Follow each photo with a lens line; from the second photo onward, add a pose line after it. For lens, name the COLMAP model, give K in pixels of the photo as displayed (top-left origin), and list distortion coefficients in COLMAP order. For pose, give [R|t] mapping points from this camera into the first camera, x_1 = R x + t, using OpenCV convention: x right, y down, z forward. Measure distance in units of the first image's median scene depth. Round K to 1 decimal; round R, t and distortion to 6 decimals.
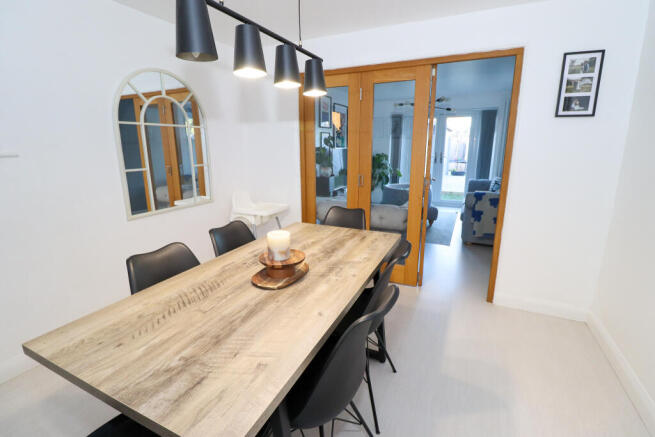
lens RADIAL K [[303.2, 0, 327.3], [0, 303.2, 213.3], [0, 0, 1]] dist [-0.003766, -0.002010]
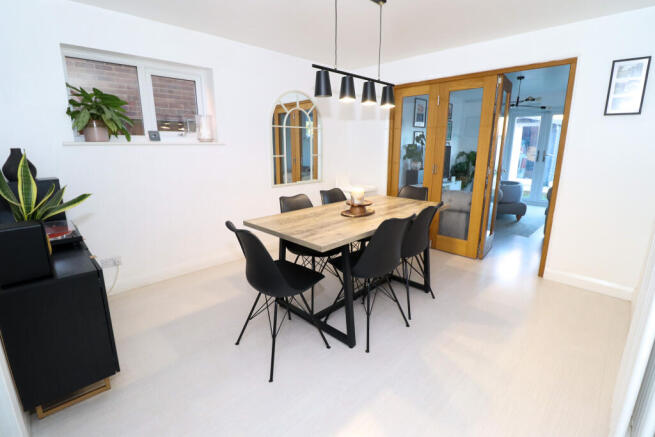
lens RADIAL K [[303.2, 0, 329.7], [0, 303.2, 216.7], [0, 0, 1]] dist [-0.003766, -0.002010]
pose [[0.943152, 0.079645, -0.322679, 0.152610], [-0.076425, 0.996818, 0.022660, 0.117150], [0.323457, 0.003289, 0.946237, -0.411212]]
